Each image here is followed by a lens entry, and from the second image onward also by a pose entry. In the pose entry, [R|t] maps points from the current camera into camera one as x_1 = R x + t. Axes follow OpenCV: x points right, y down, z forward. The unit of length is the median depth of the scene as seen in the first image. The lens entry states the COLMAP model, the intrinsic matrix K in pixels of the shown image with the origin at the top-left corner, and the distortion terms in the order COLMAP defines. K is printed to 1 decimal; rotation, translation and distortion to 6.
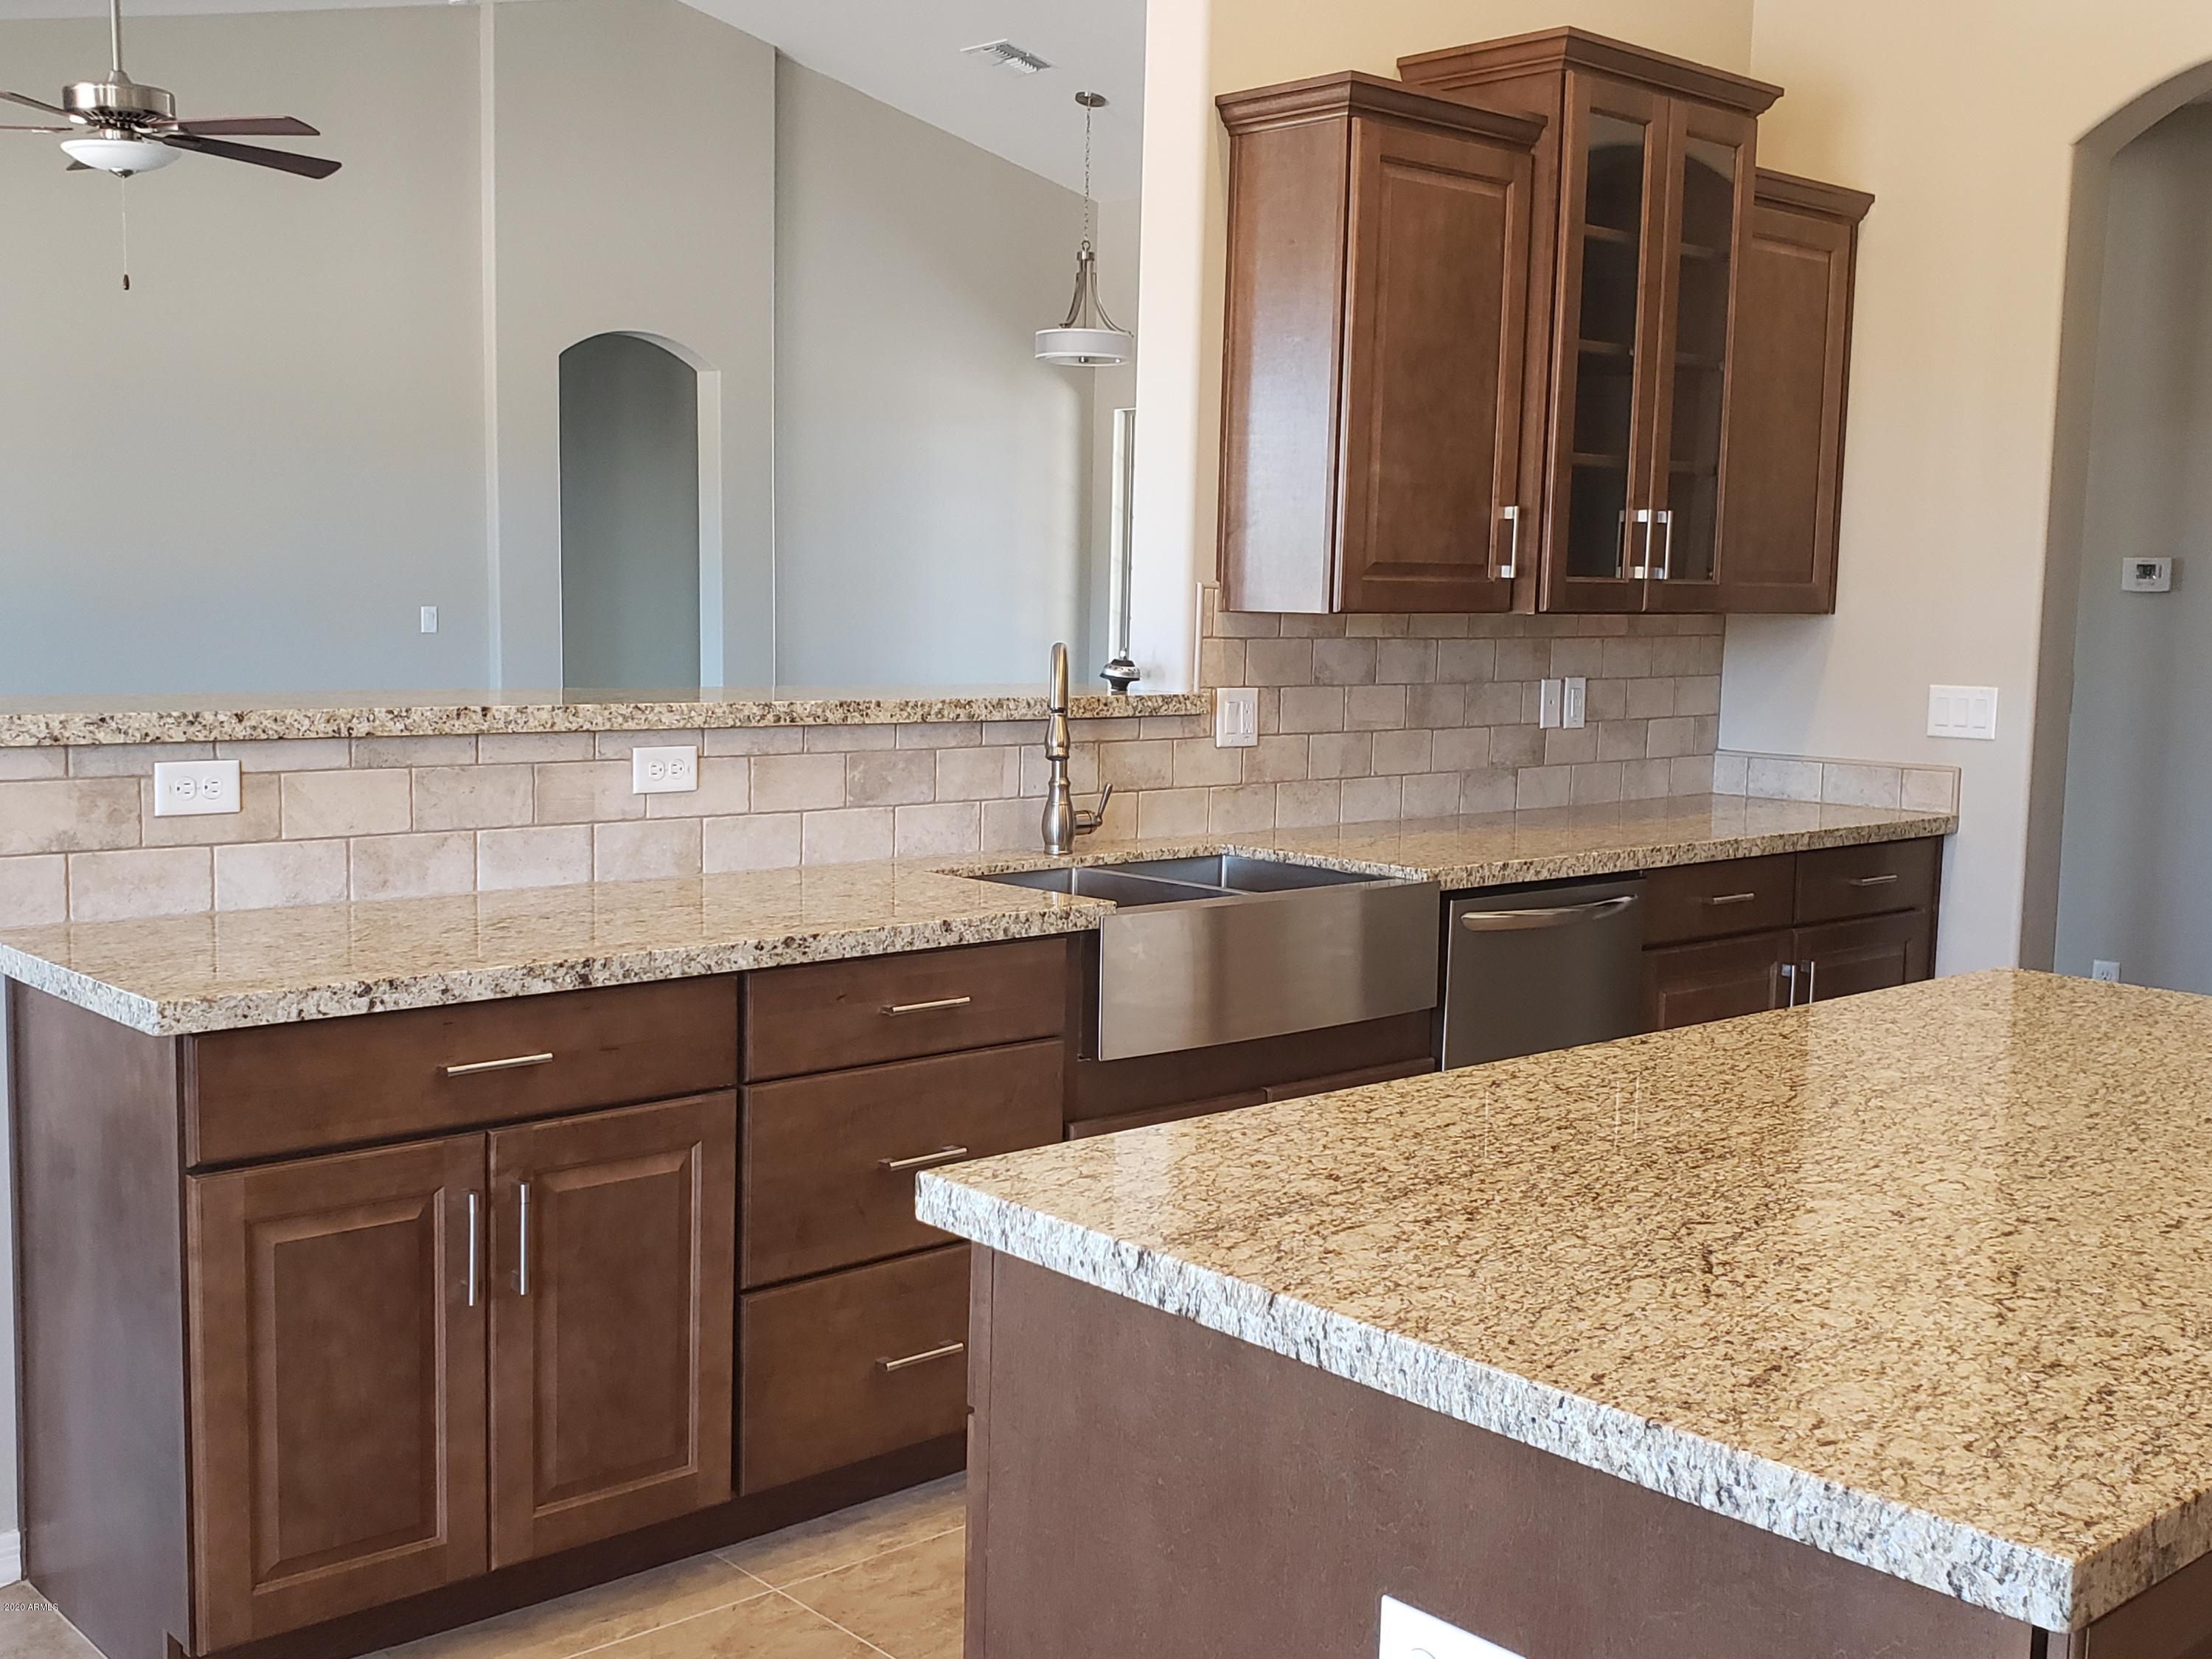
lens RADIAL K [[2225.2, 0, 1112.1], [0, 2225.2, 879.8], [0, 0, 1]] dist [0.159893, -0.458918]
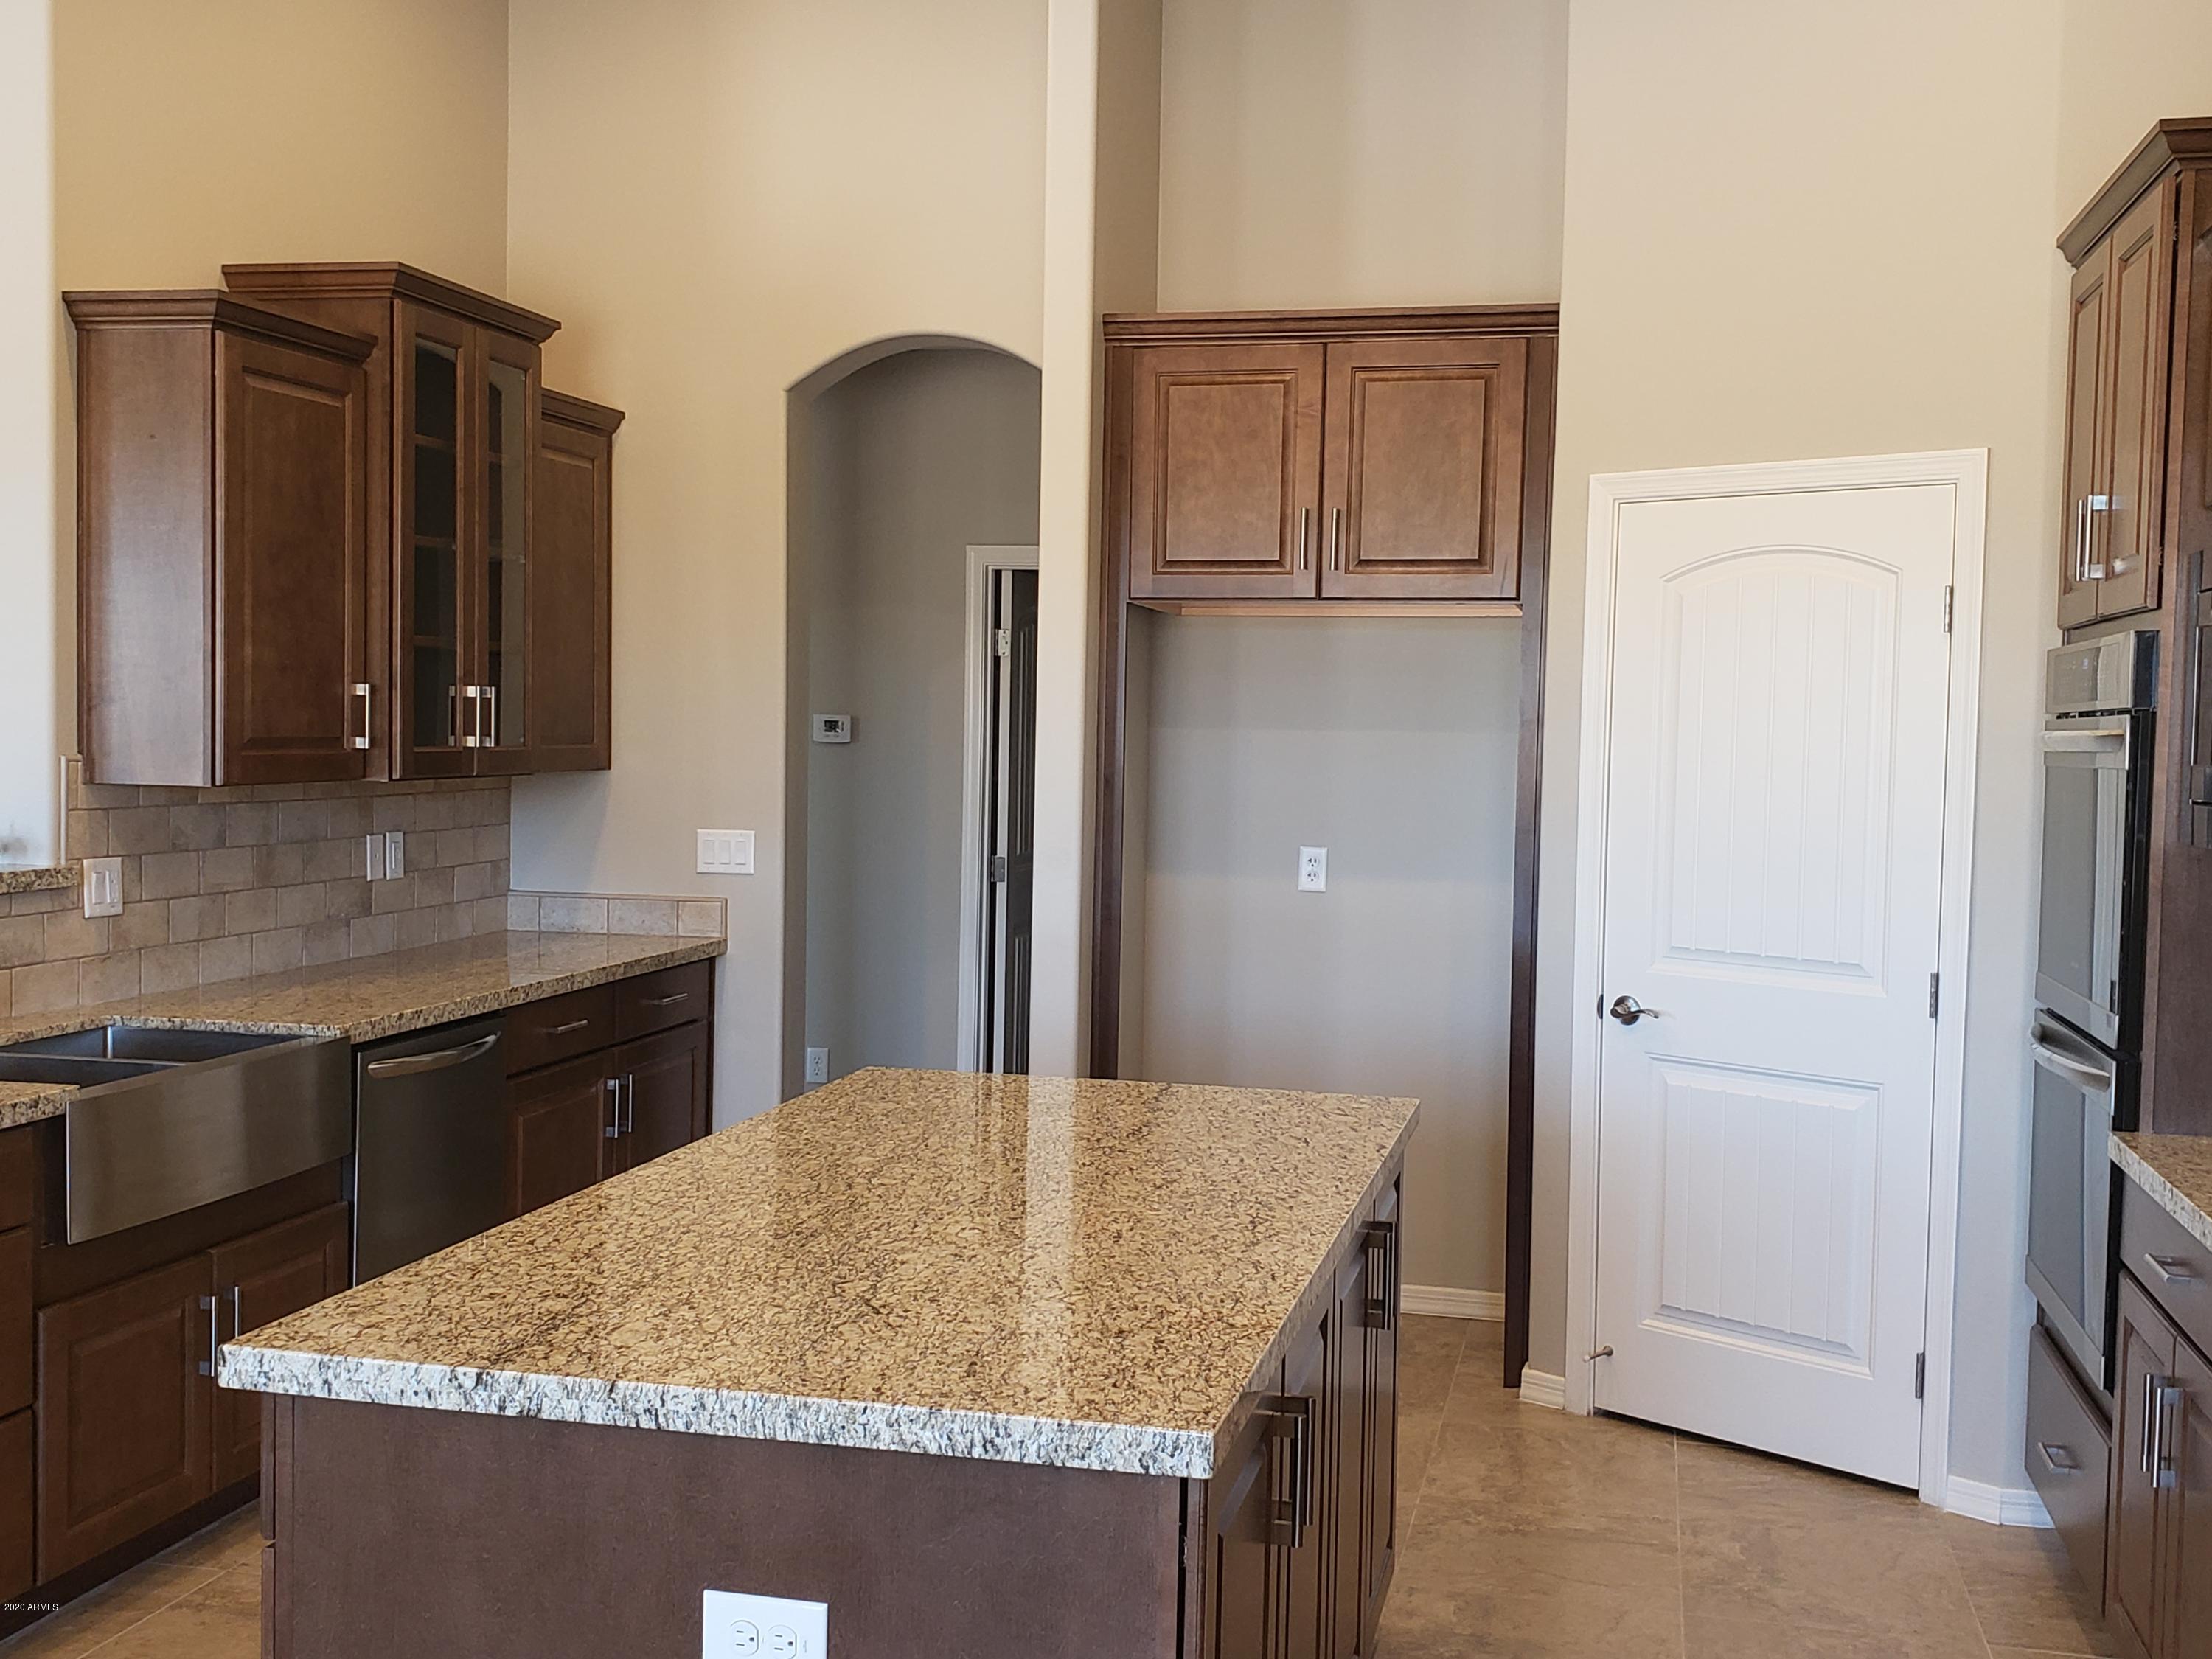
lens RADIAL K [[2225.2, 0, 1112.1], [0, 2225.2, 879.8], [0, 0, 1]] dist [0.159893, -0.458918]
pose [[0.817659, -0.044423, 0.573986, -0.168704], [0.070910, 0.997198, -0.023836, -0.021775], [-0.571319, 0.060190, 0.818518, -0.102523]]
